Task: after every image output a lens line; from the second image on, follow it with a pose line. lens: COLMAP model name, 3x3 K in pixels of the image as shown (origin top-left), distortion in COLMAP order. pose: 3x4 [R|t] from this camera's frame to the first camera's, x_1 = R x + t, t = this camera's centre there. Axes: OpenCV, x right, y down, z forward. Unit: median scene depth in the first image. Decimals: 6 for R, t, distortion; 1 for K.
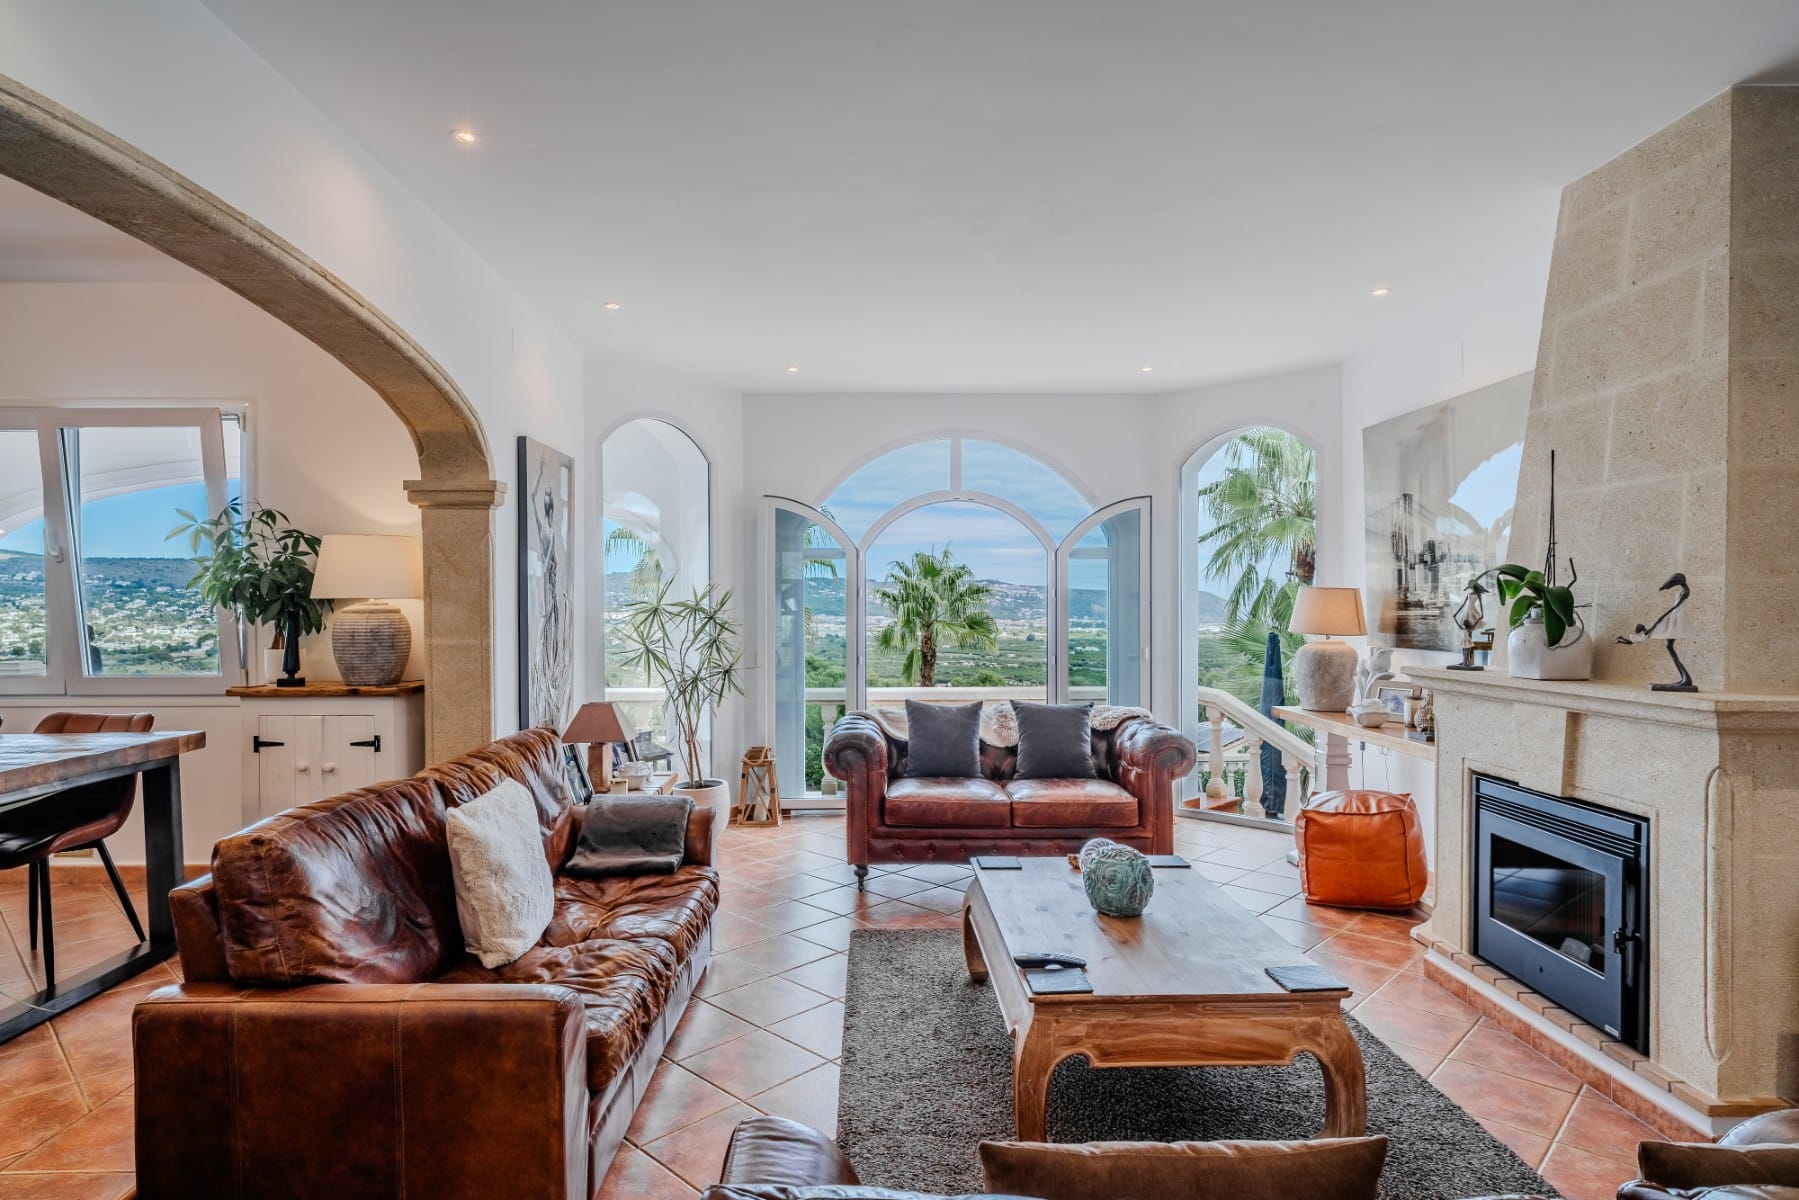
lens RADIAL K [[983.6, 0, 877.7], [0, 983.6, 623.7], [0, 0, 1]] dist [-0.015261, 0.005075]
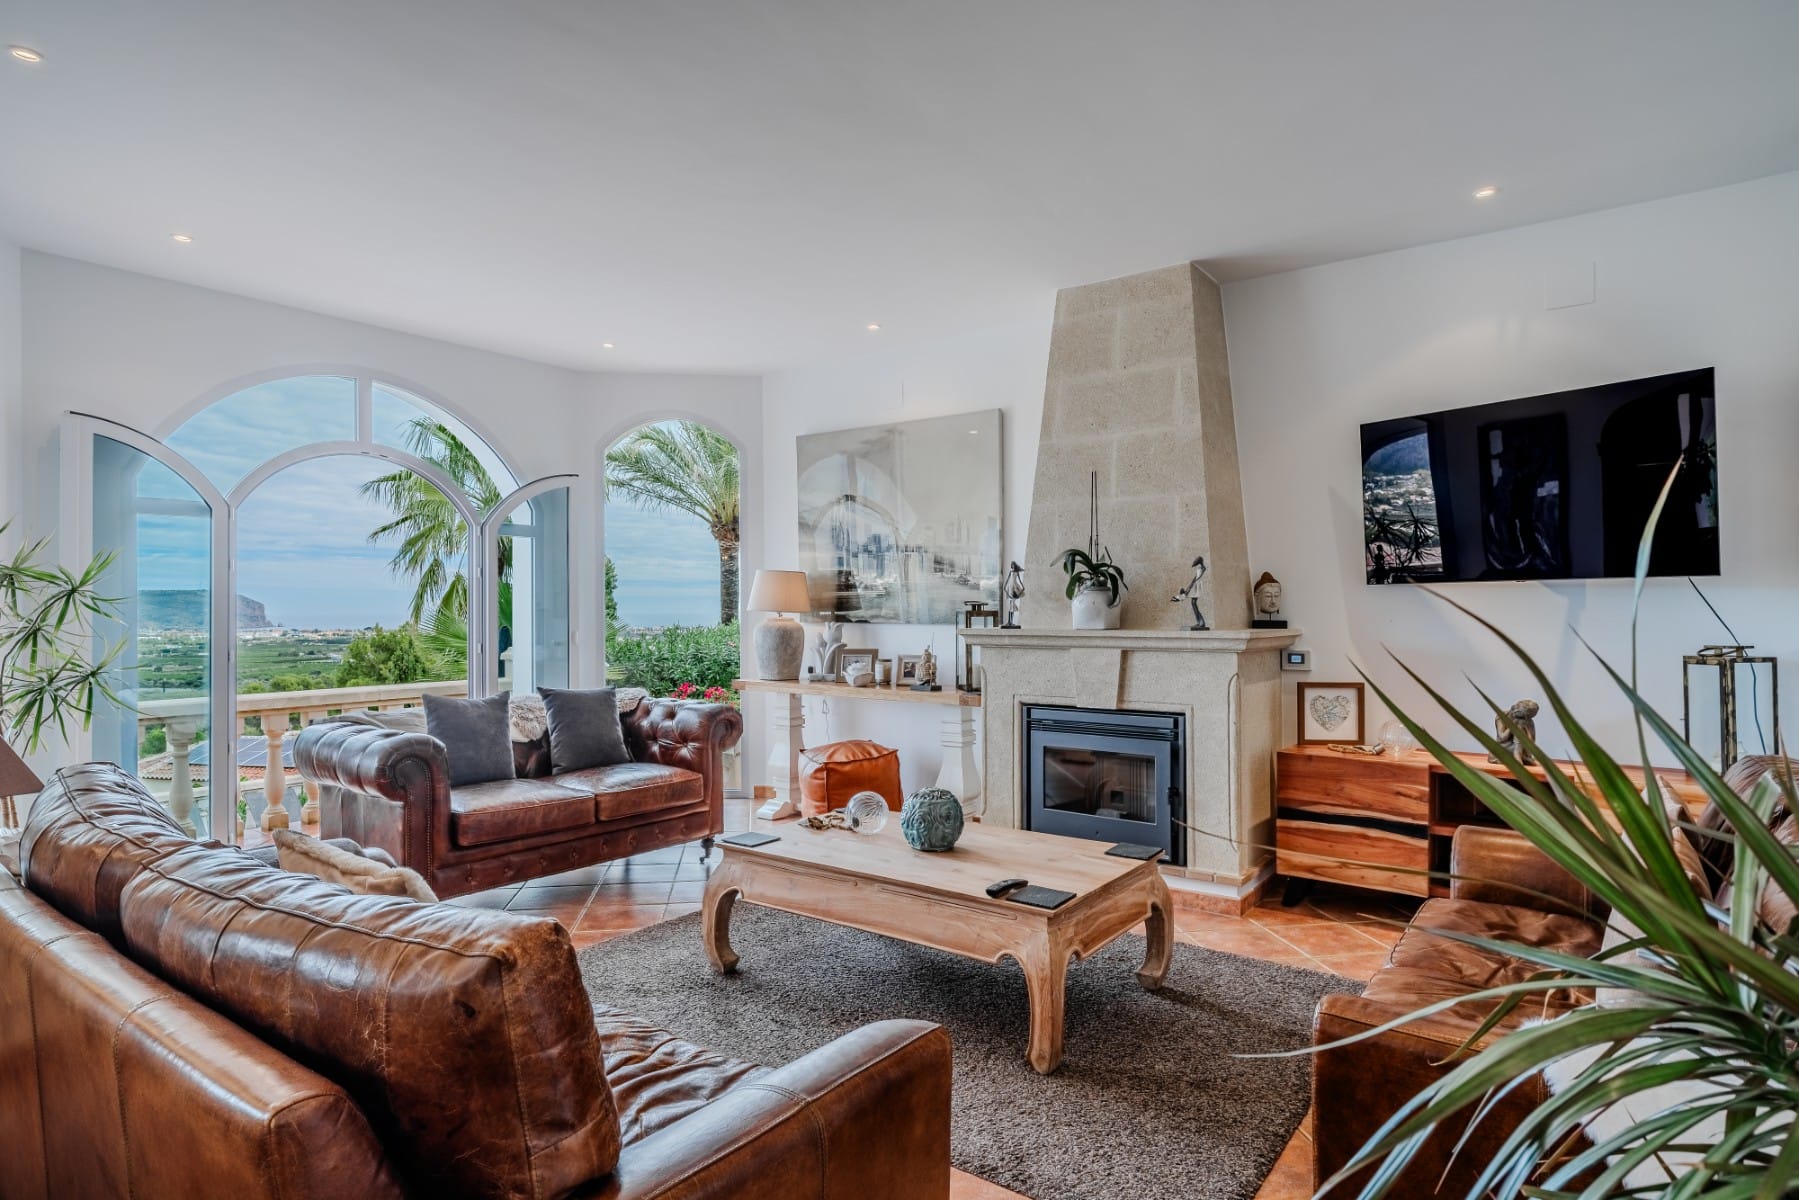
lens RADIAL K [[983.6, 0, 890.8], [0, 983.6, 602.4], [0, 0, 1]] dist [-0.015261, 0.005075]
pose [[0.612403, 0.003548, 0.790538, -0.586233], [0.015937, 0.999731, -0.016832, 0.032699], [-0.790385, 0.022907, 0.612182, 0.321518]]
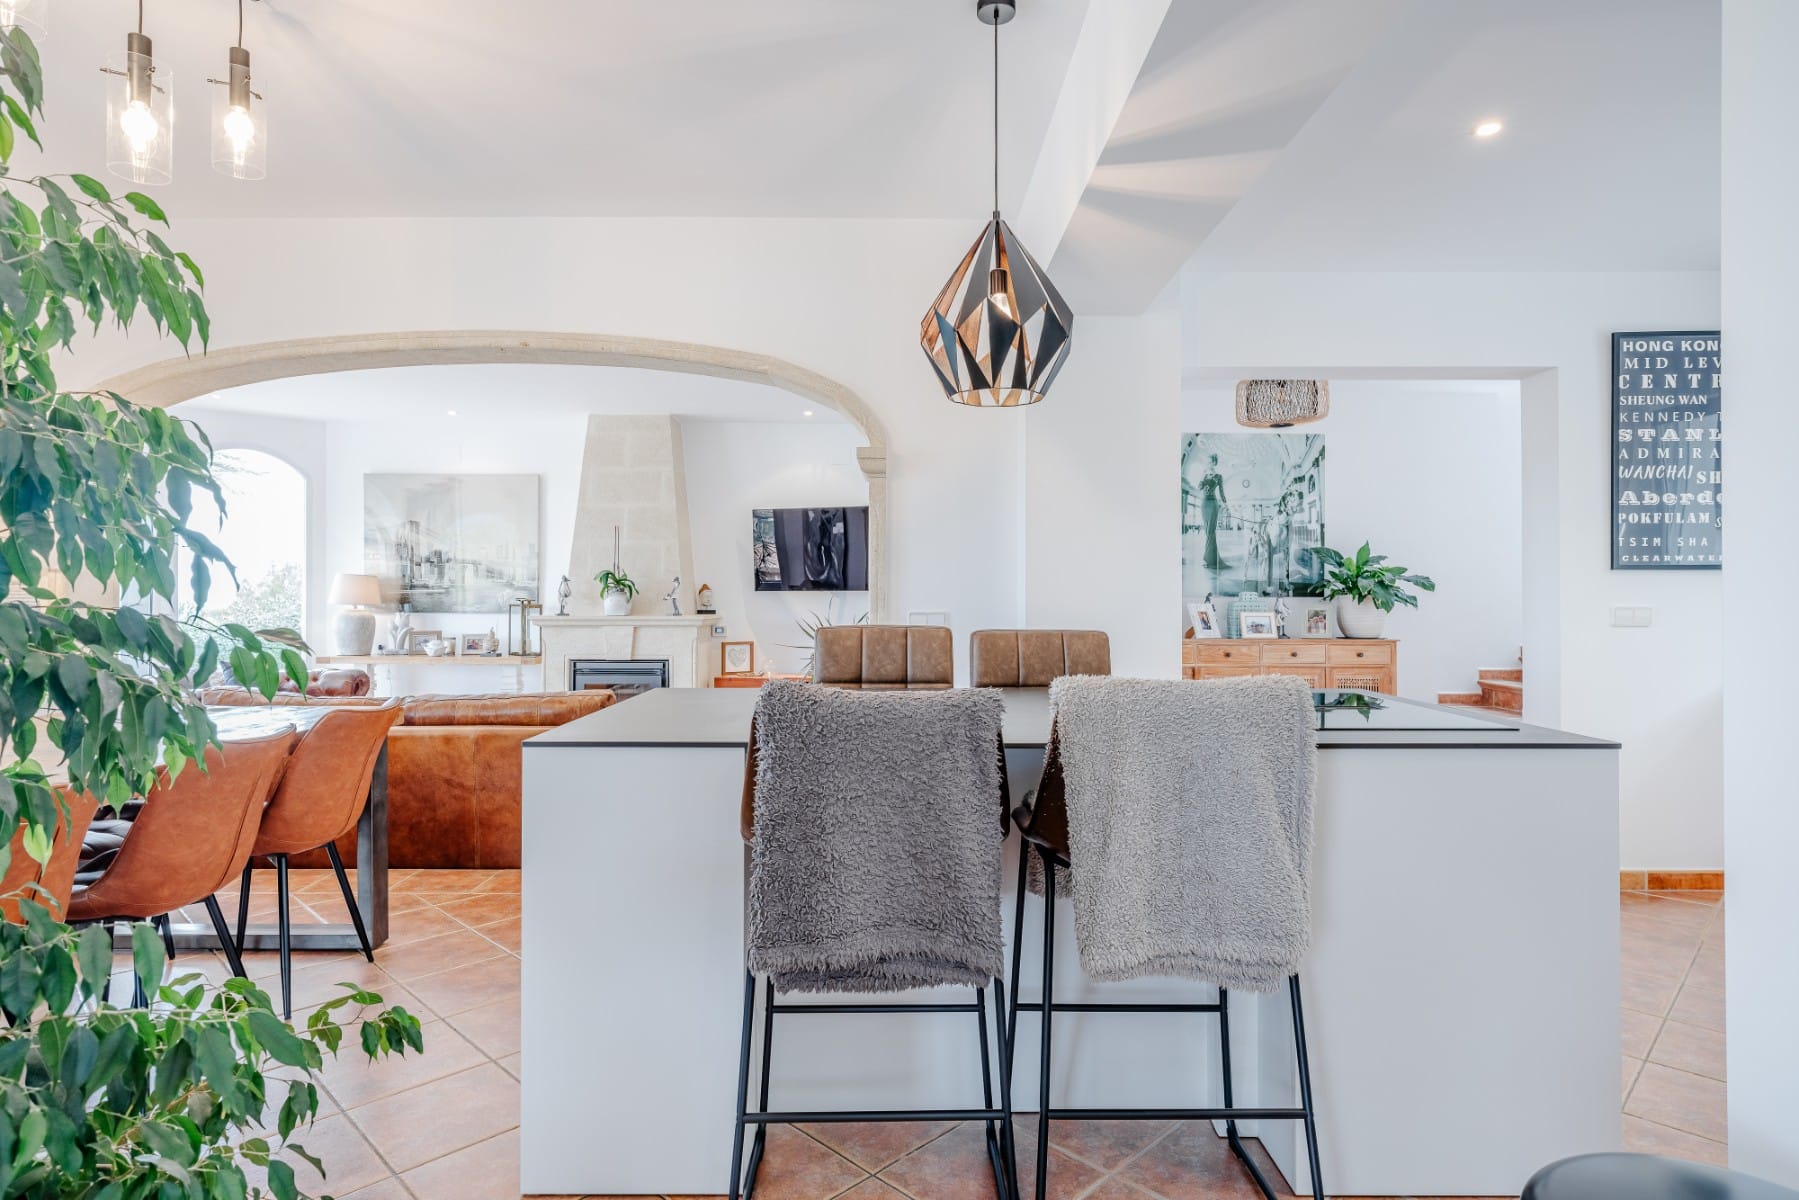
lens RADIAL K [[983.6, 0, 901.9], [0, 983.6, 595.6], [0, 0, 1]] dist [-0.015261, 0.005075]
pose [[0.011401, 0.001139, 0.999934, -1.707515], [0.015115, 0.999885, -0.001311, 0.016829], [-0.999821, 0.015129, 0.011382, 0.208586]]
